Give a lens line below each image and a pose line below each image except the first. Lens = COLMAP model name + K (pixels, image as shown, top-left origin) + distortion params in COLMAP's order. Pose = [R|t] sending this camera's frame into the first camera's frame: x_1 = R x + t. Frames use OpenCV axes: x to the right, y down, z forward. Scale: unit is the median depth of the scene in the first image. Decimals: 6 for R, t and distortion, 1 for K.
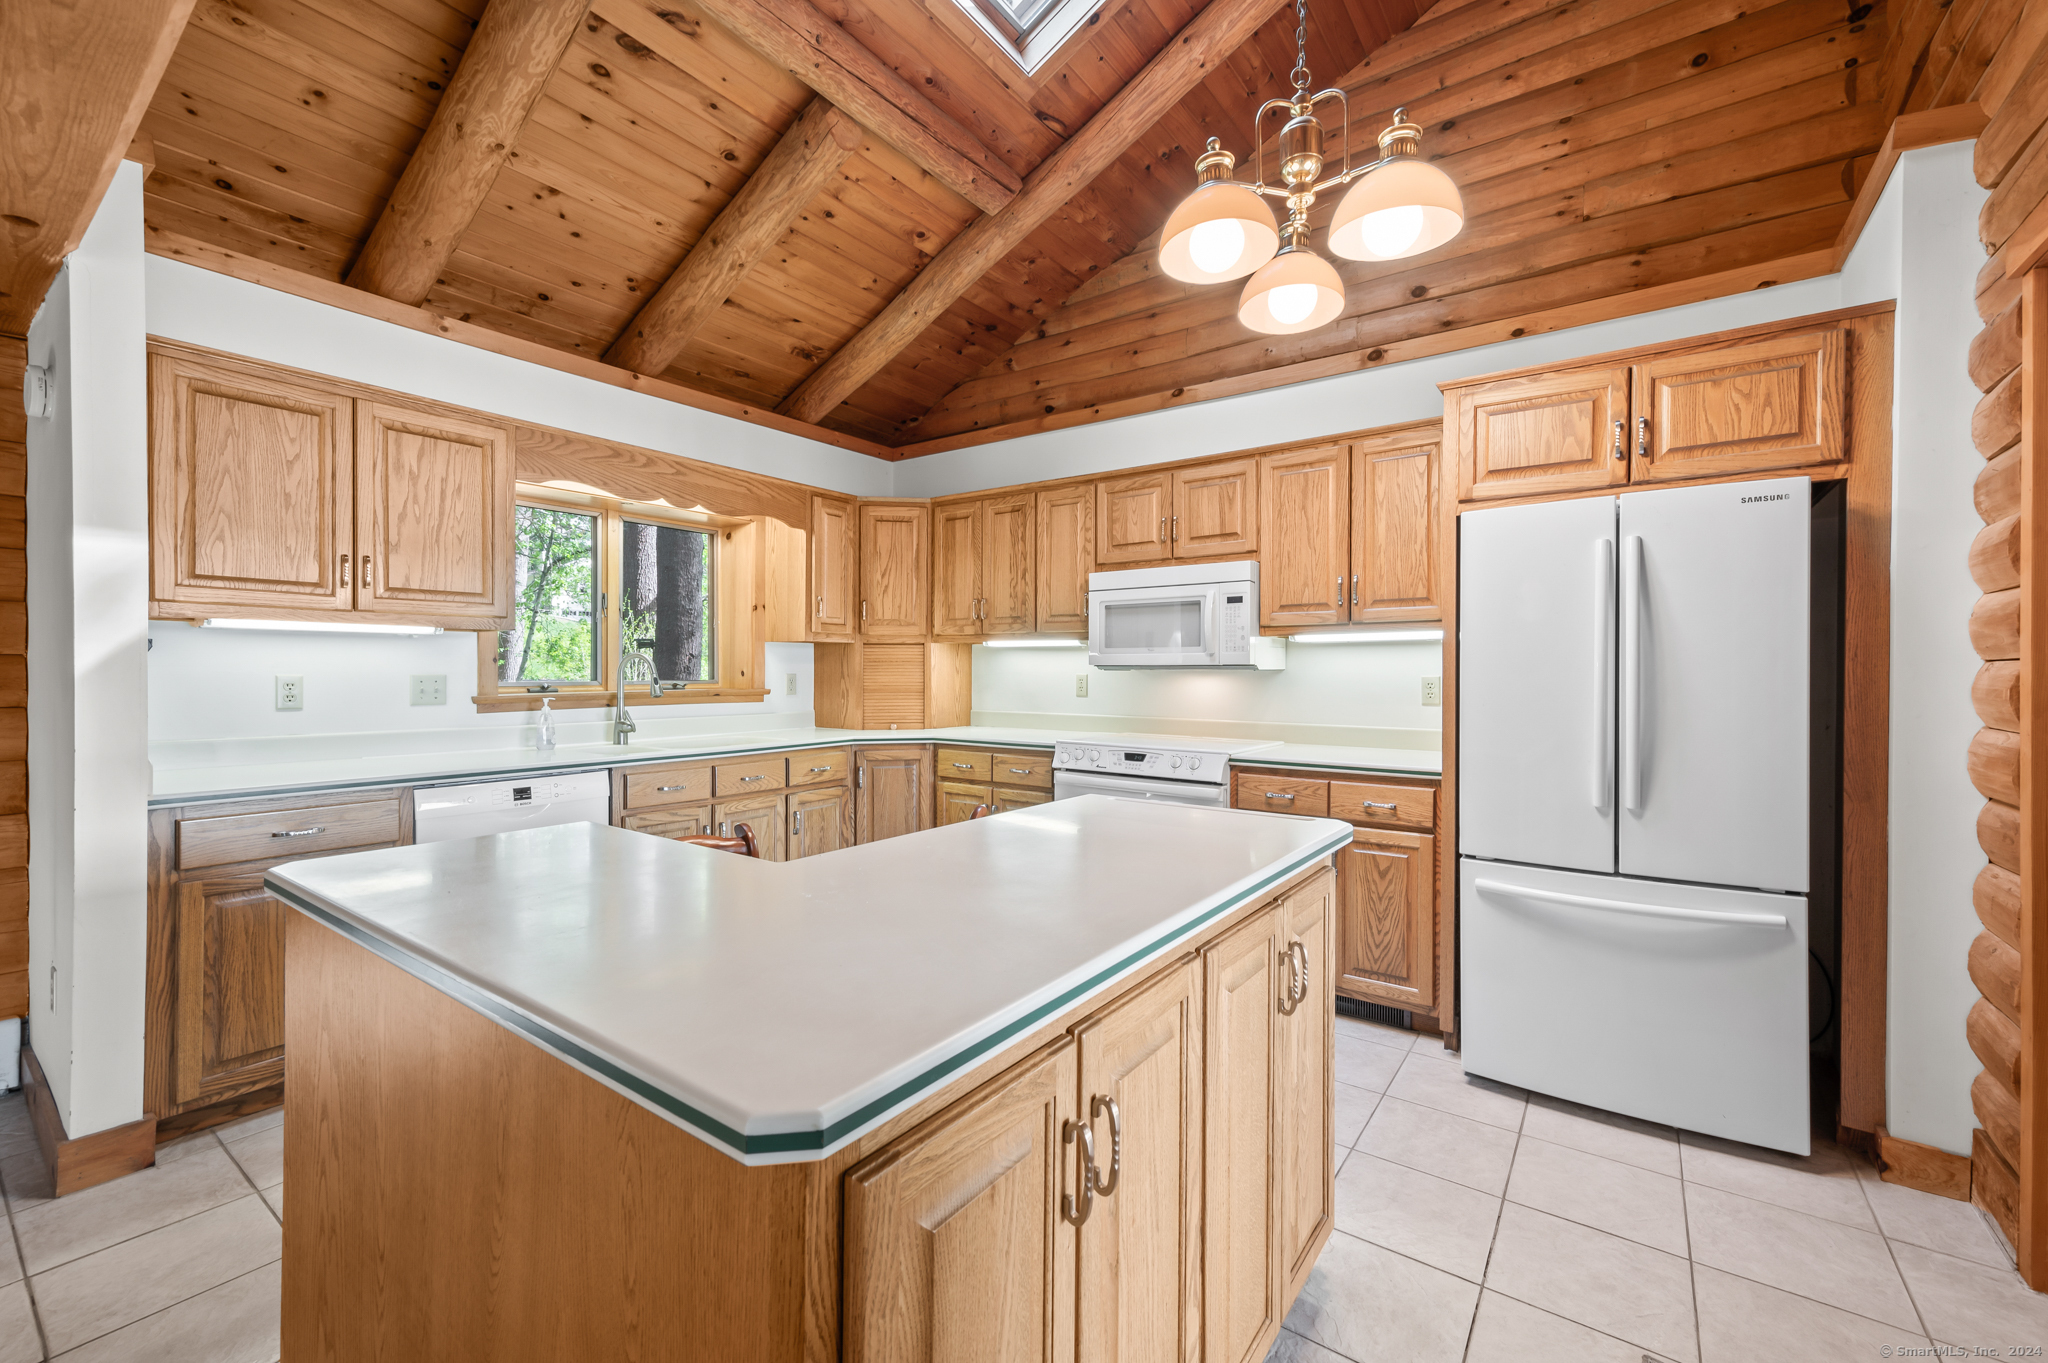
lens RADIAL K [[826.2, 0, 1024.5], [0, 826.2, 680.4], [0, 0, 1]] dist [-0.001292, 0.000961]
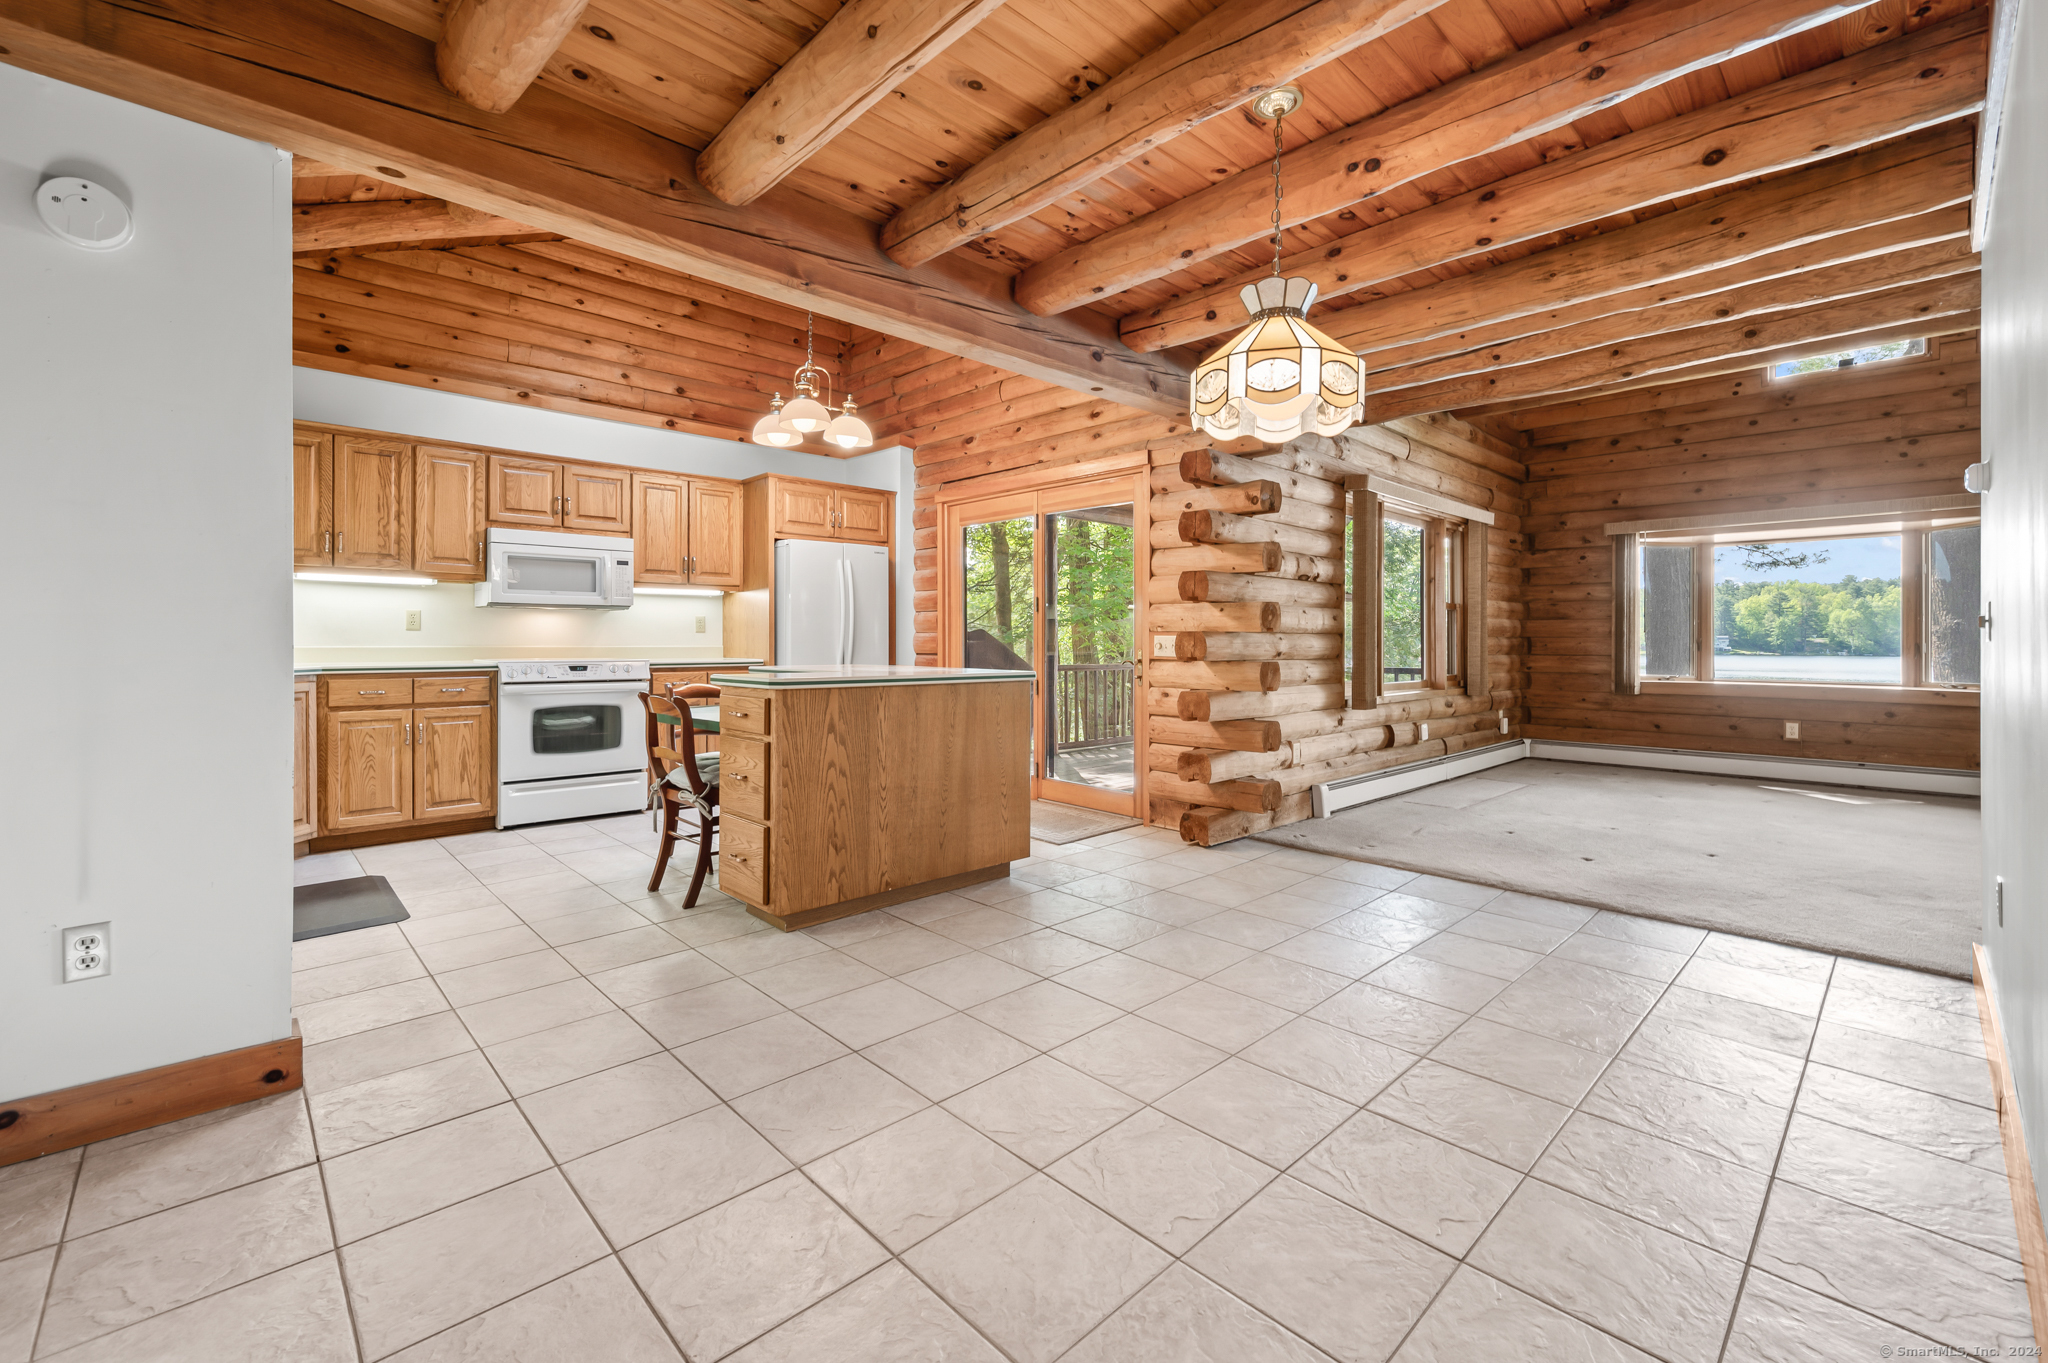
lens RADIAL K [[854.3, 0, 1070.1], [0, 854.3, 640.3], [0, 0, 1]] dist [-0.014088, 0.000835]
pose [[0.146661, -0.005343, 0.989172, -1.133240], [0.010139, 0.999941, 0.003898, 0.046410], [-0.989135, 0.009457, 0.146706, -0.047487]]
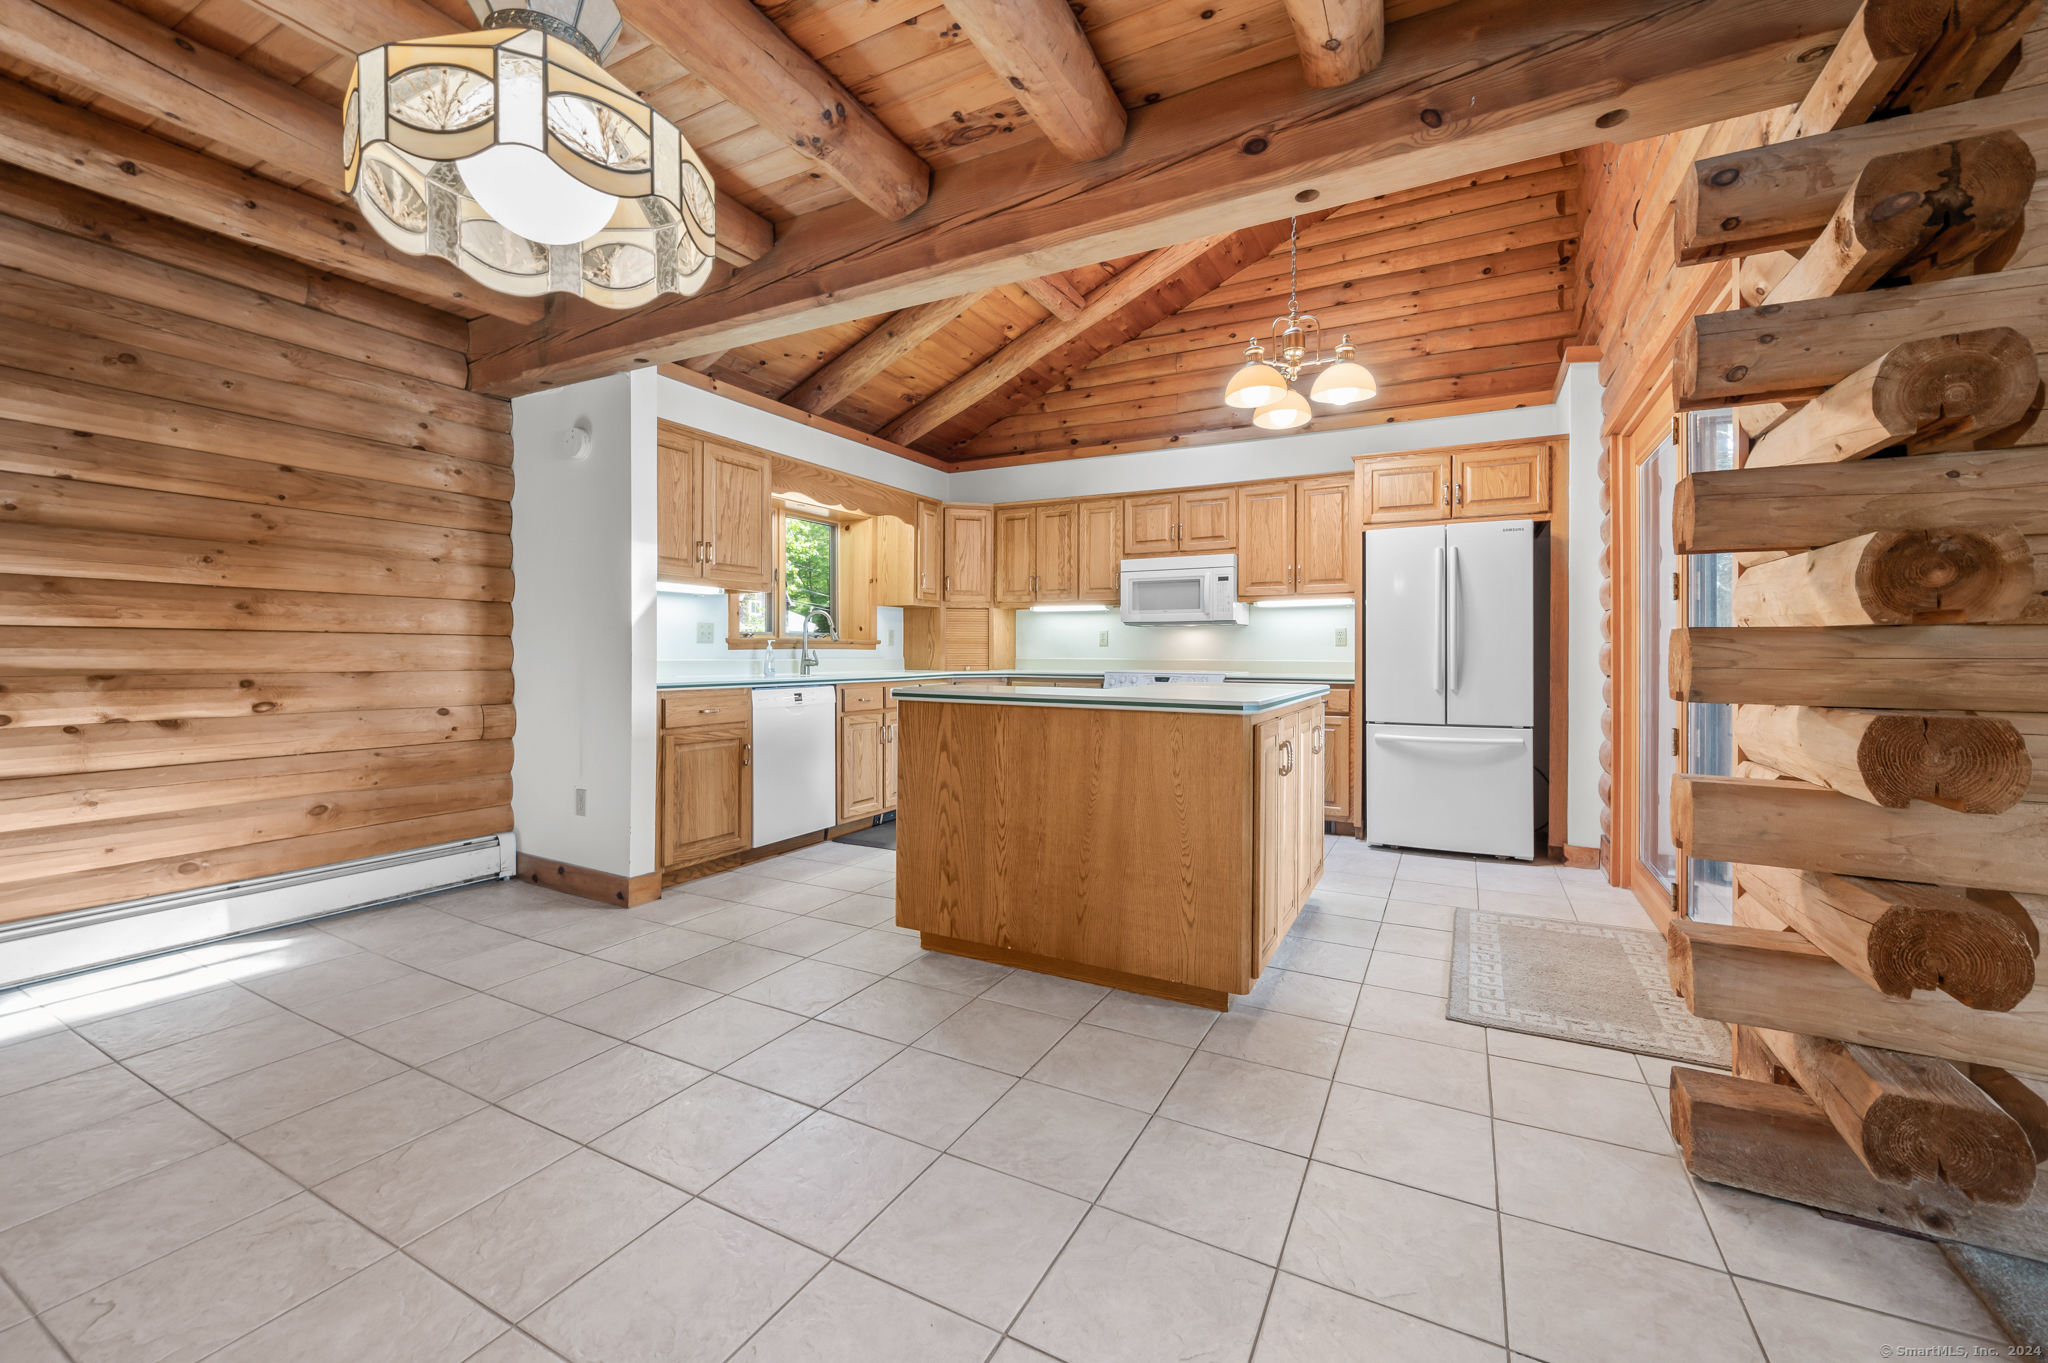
lens RADIAL K [[826.2, 0, 1026.8], [0, 826.2, 652.0], [0, 0, 1]] dist [-0.001292, 0.000961]
pose [[0.989437, 0.000364, 0.144966, -0.327073], [0.001665, 0.999902, -0.013873, 0.059736], [-0.144957, 0.013968, 0.989339, -0.472751]]
